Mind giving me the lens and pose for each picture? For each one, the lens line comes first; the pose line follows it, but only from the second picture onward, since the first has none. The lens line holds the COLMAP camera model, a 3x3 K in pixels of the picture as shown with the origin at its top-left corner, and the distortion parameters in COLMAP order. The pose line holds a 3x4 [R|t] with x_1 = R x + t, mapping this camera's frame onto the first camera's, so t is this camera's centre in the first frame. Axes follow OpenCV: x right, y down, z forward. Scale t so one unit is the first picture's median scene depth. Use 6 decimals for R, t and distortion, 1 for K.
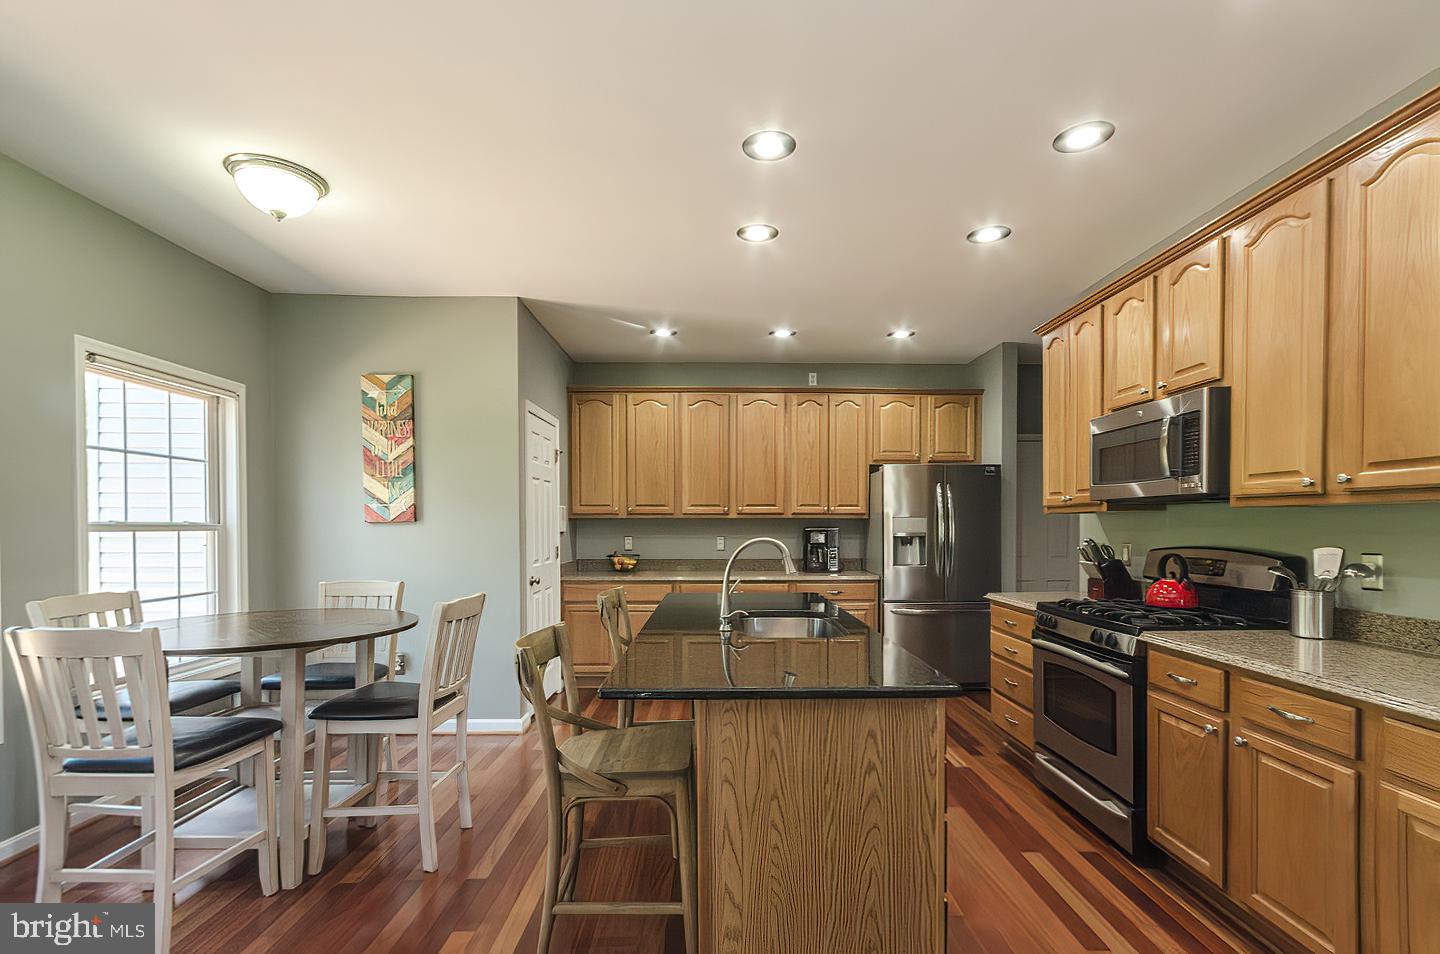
lens RADIAL K [[637.6, 0, 723.8], [0, 637.6, 527.3], [0, 0, 1]] dist [0.006571, 0.000752]
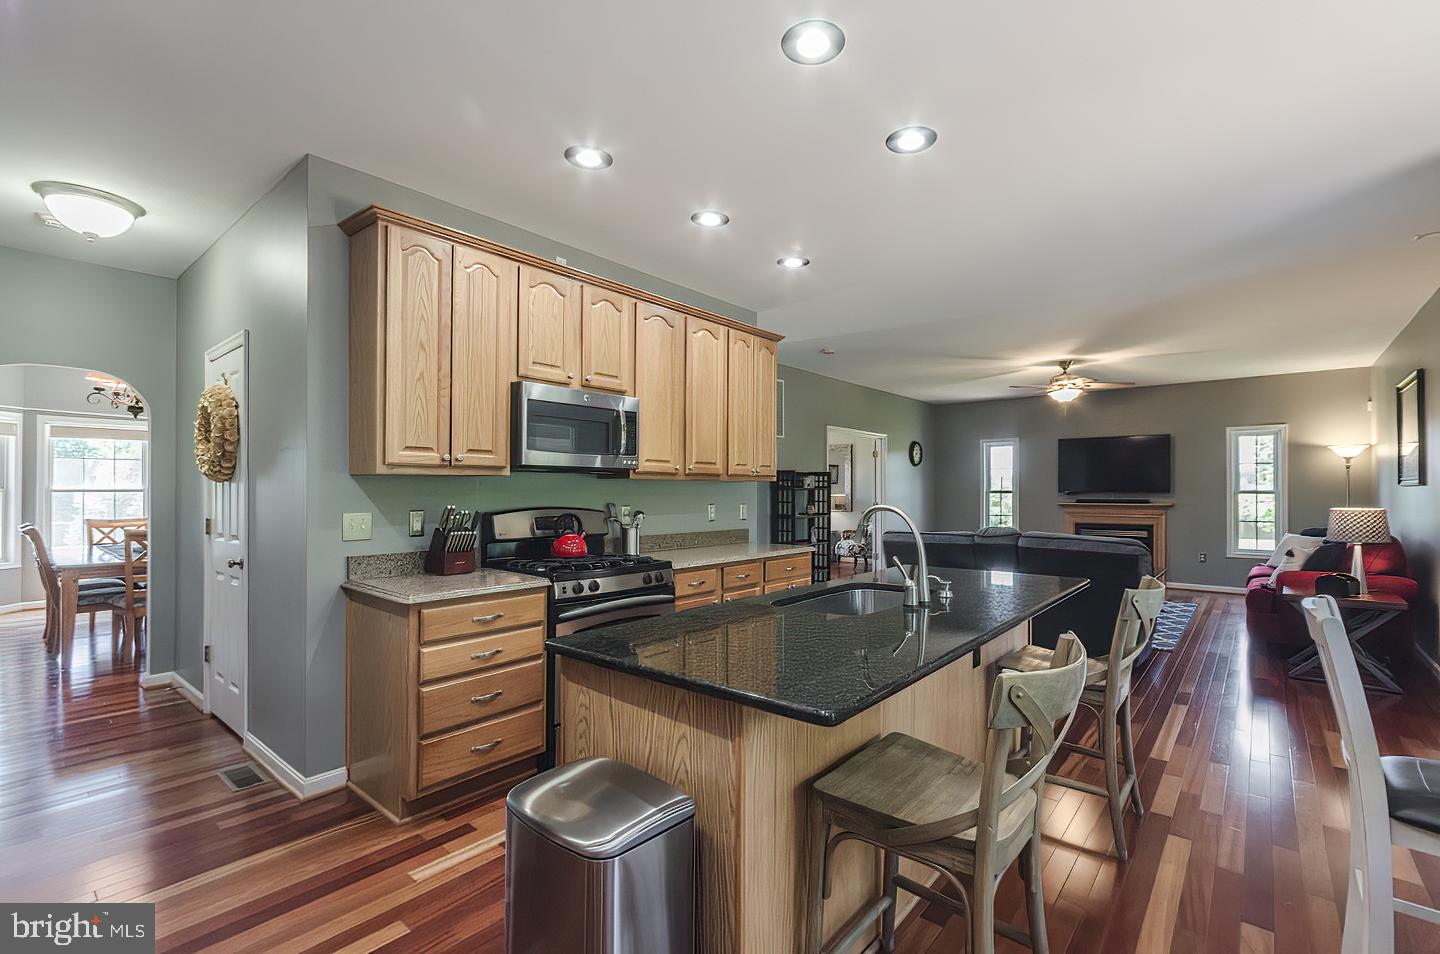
lens RADIAL K [[637.6, 0, 720.9], [0, 637.6, 487.5], [0, 0, 1]] dist [0.006571, 0.000752]
pose [[-0.764746, 0.001261, 0.644331, -0.358834], [-0.000273, 0.999997, -0.002281, -0.004573], [-0.644332, -0.001920, -0.764744, 2.030450]]
